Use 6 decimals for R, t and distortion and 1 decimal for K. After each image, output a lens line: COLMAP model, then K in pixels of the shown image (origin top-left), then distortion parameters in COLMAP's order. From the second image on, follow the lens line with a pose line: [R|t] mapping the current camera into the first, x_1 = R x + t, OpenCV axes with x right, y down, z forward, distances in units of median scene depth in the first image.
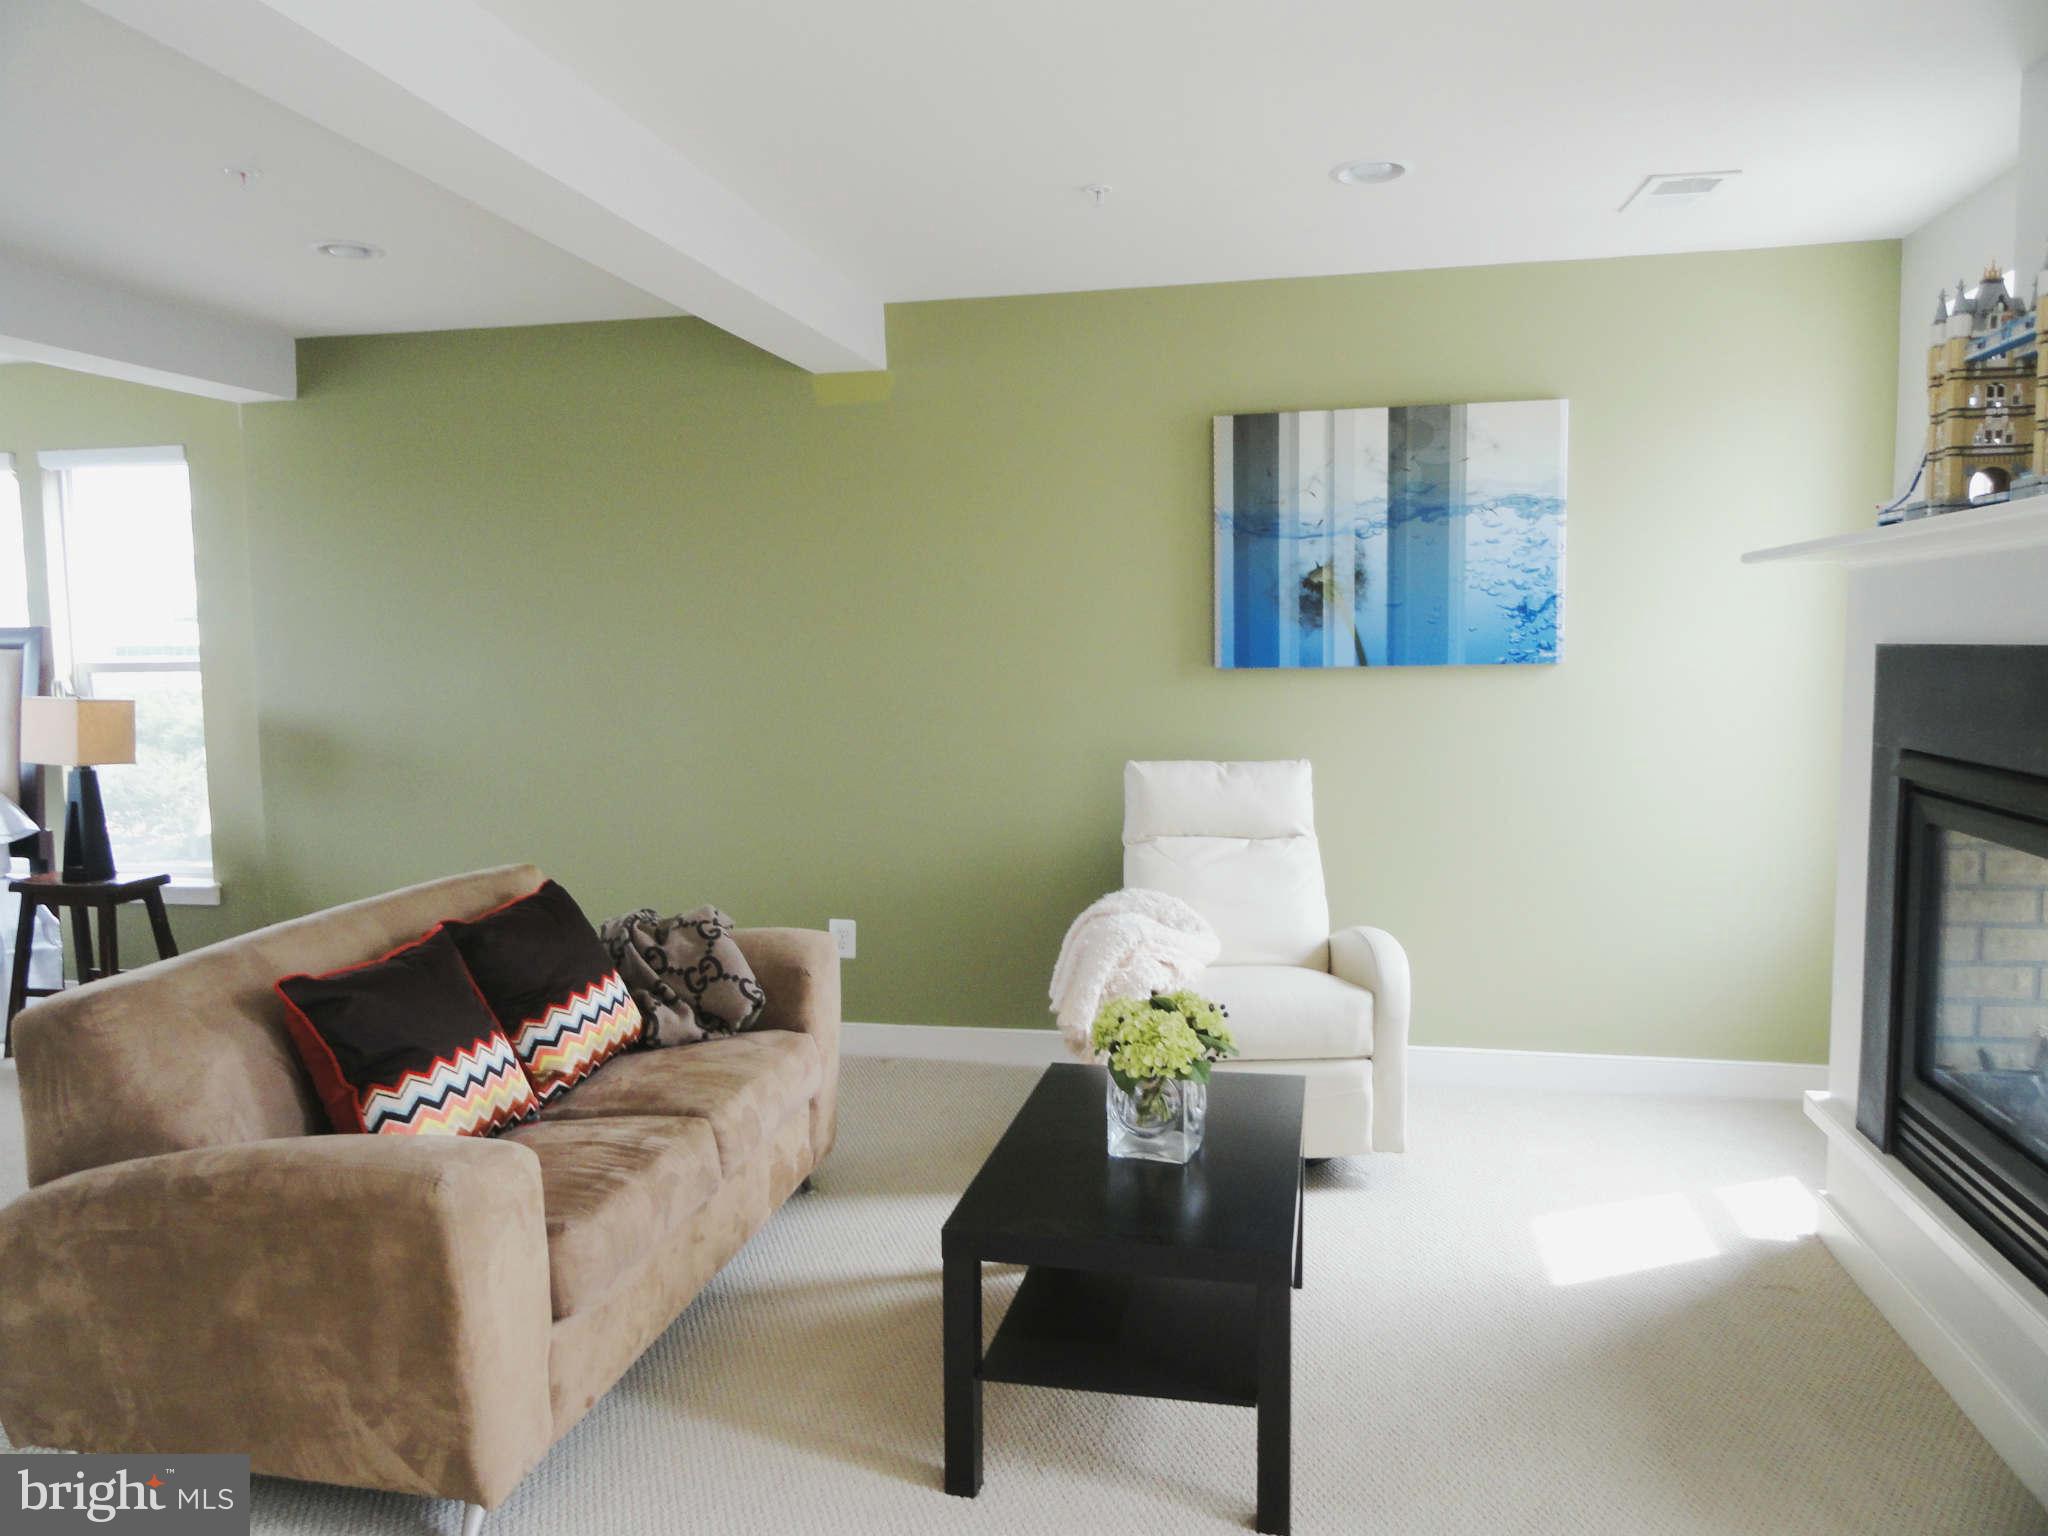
lens RADIAL K [[1439.7, 0, 1024.0], [0, 1439.7, 768.0], [0, 0, 1]] dist [0.002147, 0.002058]
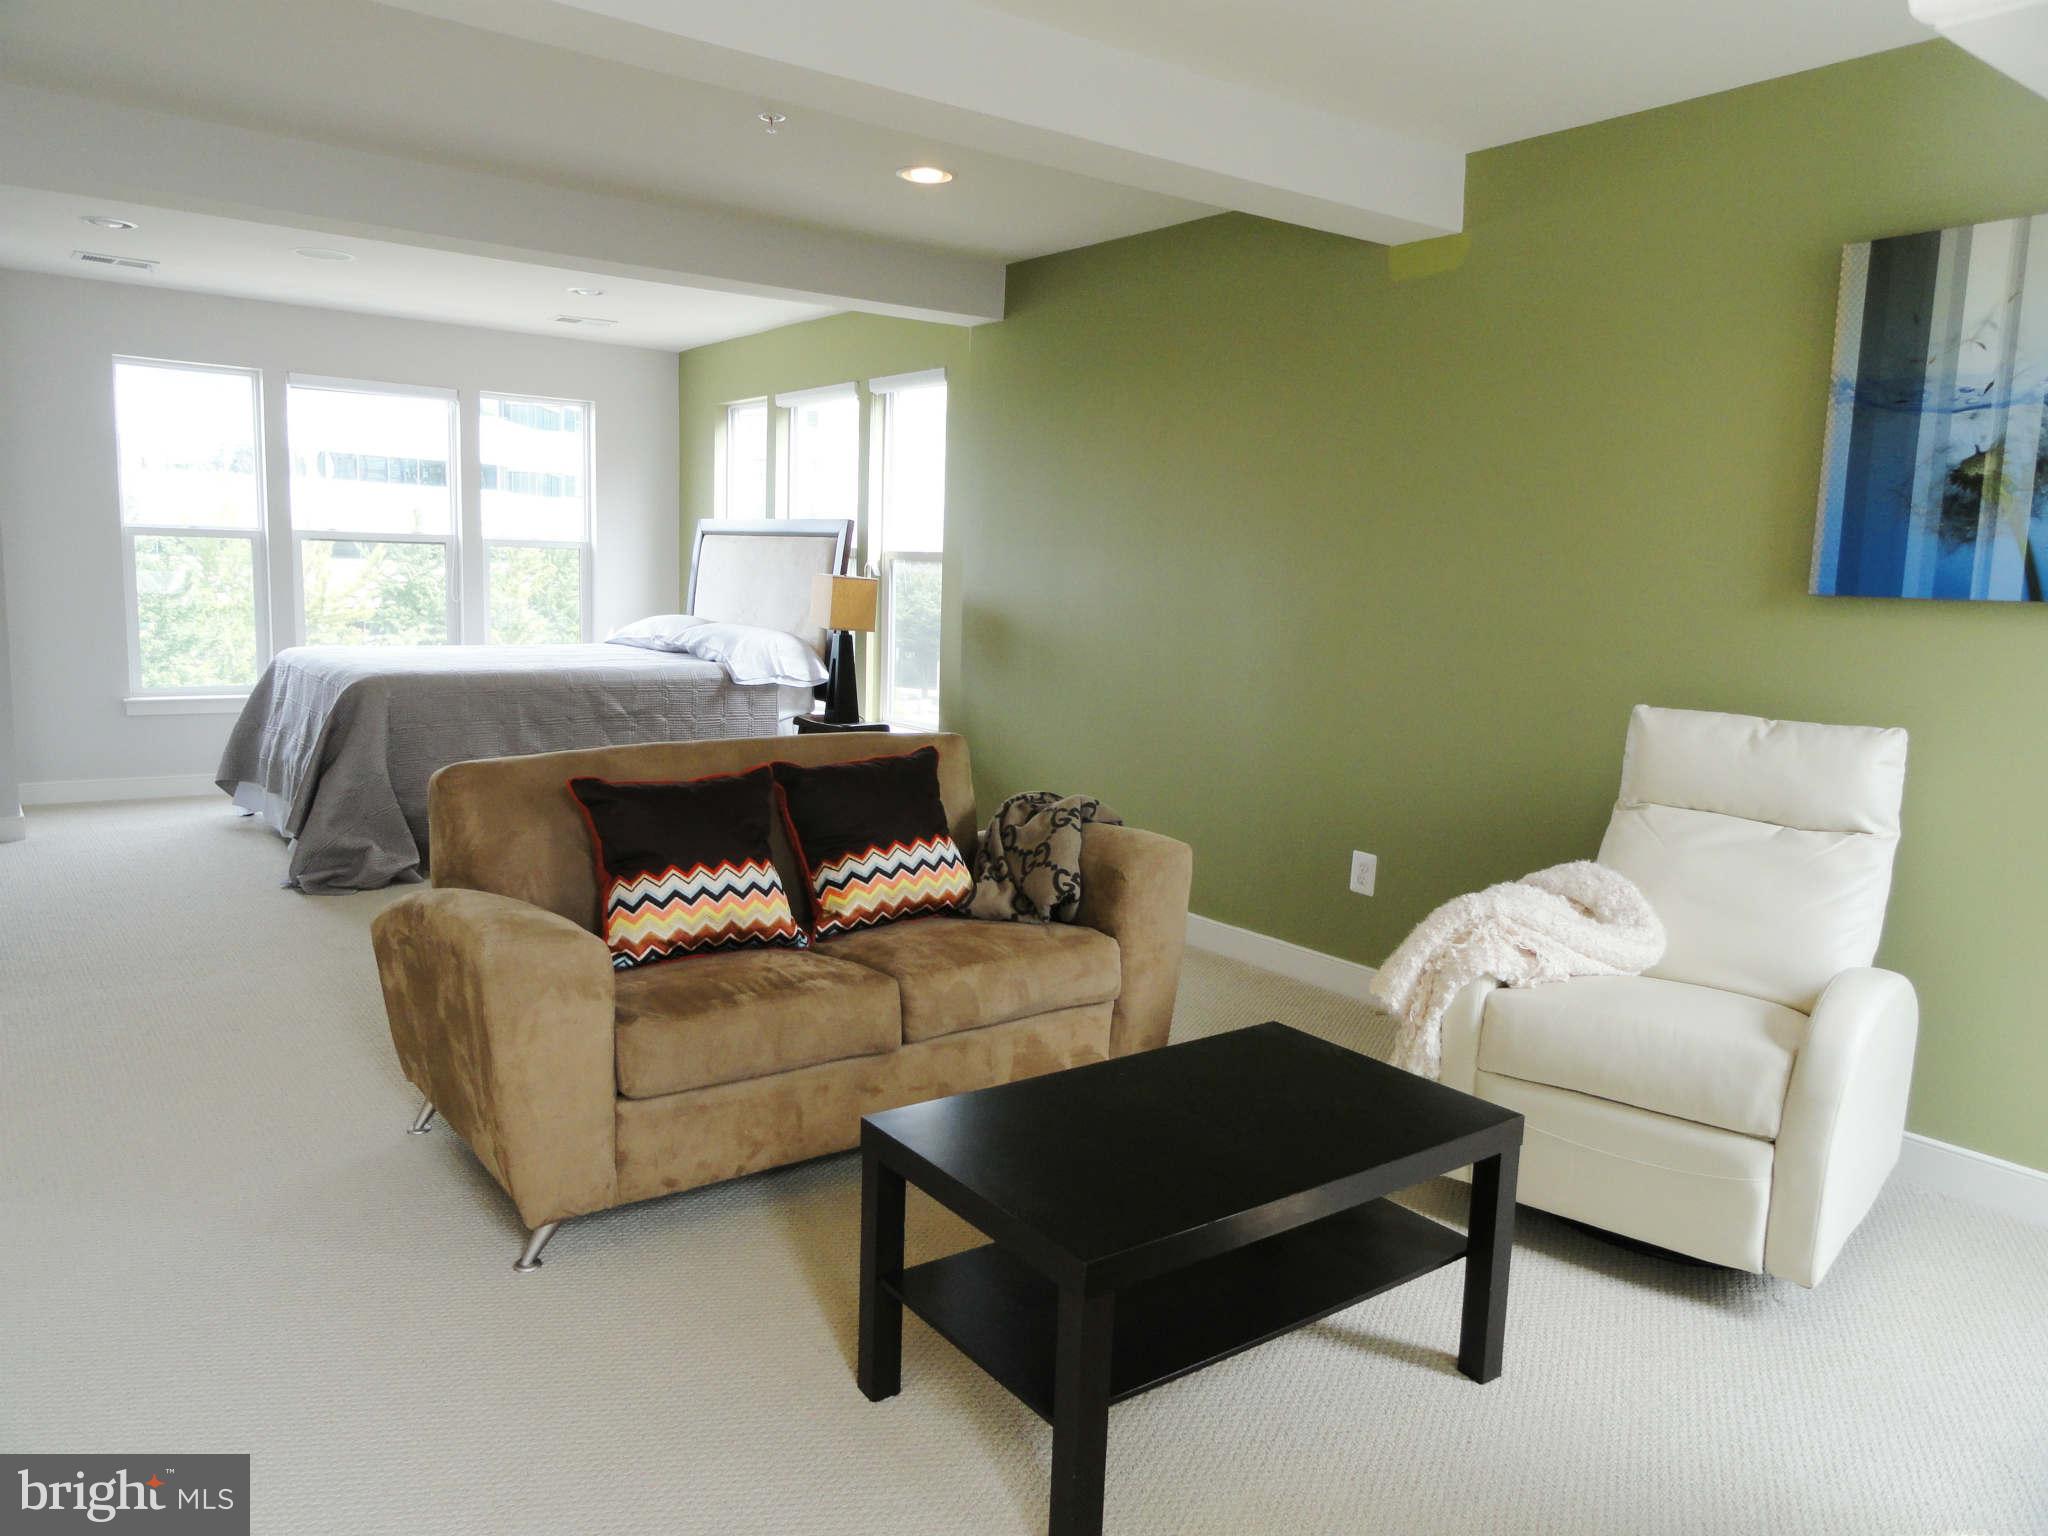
lens RADIAL K [[1439.7, 0, 1024.0], [0, 1439.7, 768.0], [0, 0, 1]] dist [0.002147, 0.002058]
pose [[0.745210, 0.129652, -0.654104, 0.336472], [-0.100729, 0.991547, 0.081779, -0.001256], [0.659178, 0.004944, 0.751971, 0.186159]]
